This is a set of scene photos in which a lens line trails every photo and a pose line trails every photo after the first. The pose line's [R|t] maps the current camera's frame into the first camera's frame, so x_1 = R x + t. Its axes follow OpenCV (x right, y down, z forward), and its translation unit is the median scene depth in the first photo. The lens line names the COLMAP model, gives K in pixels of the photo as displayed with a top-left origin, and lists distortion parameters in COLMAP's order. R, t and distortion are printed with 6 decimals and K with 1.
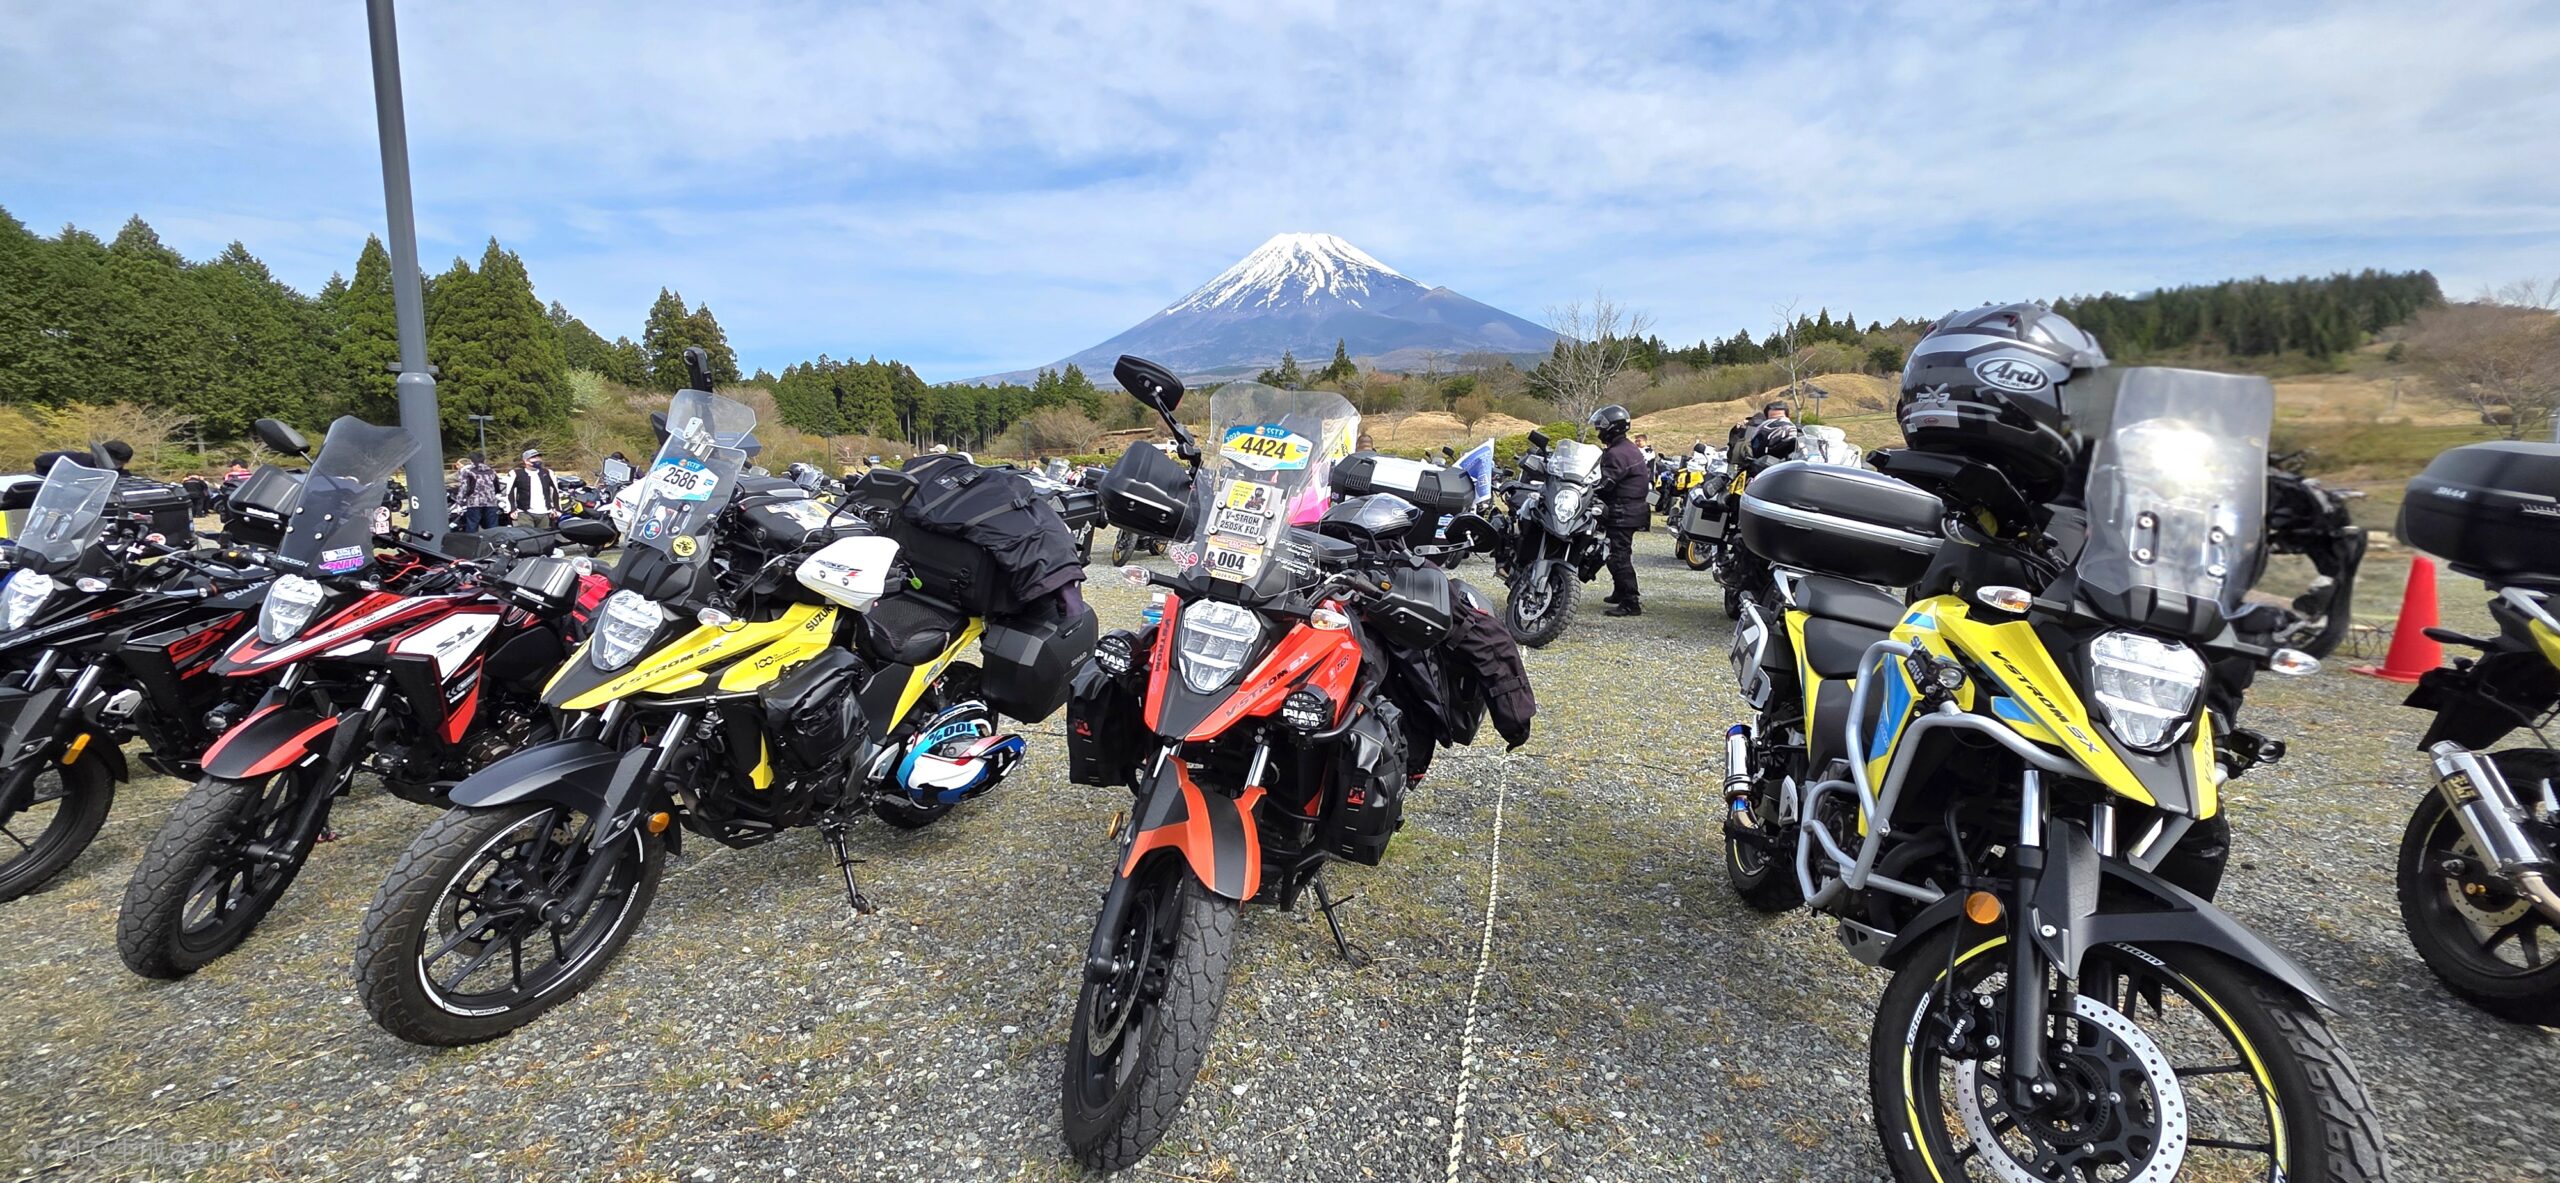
lens RADIAL K [[1019.2, 0, 1280.0], [0, 1019.2, 591.5], [0, 0, 1]] dist [0.003029, -0.000593]
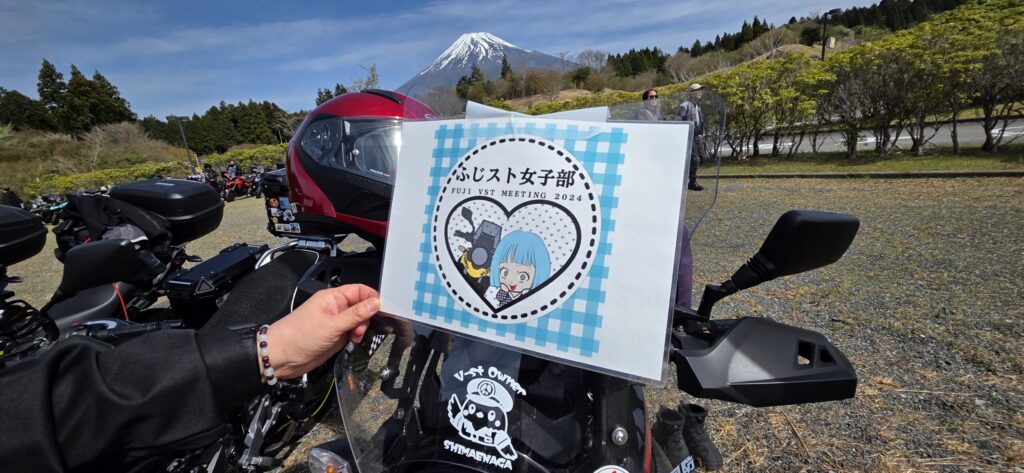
lens RADIAL K [[407.7, 0, 512.0], [0, 407.7, 236.5], [0, 0, 1]] dist [0.003029, -0.000593]
pose [[0.990464, -0.127091, 0.053192, -0.002987], [0.119276, 0.984232, 0.130619, -0.043610], [-0.068954, -0.123029, 0.990005, 0.340198]]
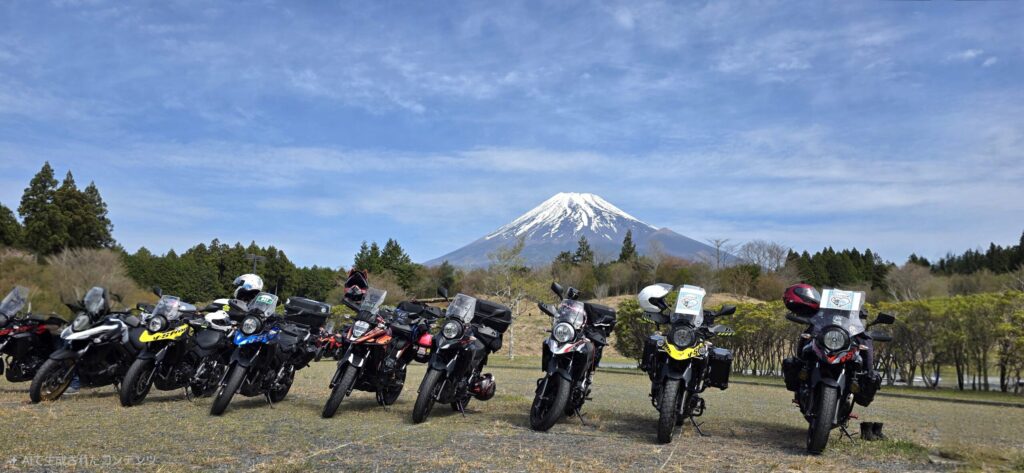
lens RADIAL K [[680.3, 0, 512.0], [0, 680.3, 236.5], [0, 0, 1]] dist [0.085992, -0.092296]
pose [[0.997094, 0.033900, -0.068218, -0.022245], [-0.050990, 0.962324, -0.267080, -0.033630], [0.056593, 0.269783, 0.961257, 0.294921]]
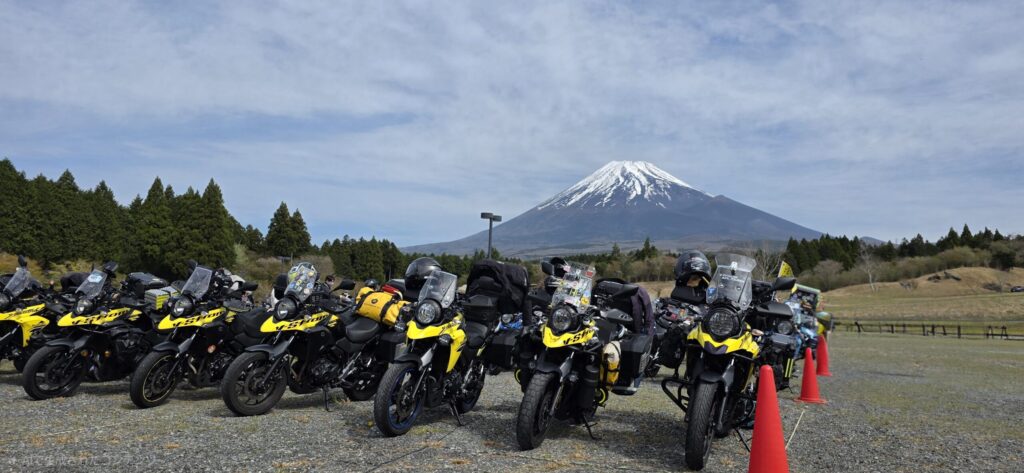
lens RADIAL K [[680.3, 0, 512.0], [0, 680.3, 236.5], [0, 0, 1]] dist [0.085992, -0.092296]
pose [[0.989409, 0.026269, -0.142755, -0.002488], [-0.057666, 0.973680, -0.220503, 0.019116], [0.133205, 0.226400, 0.964883, -0.148539]]
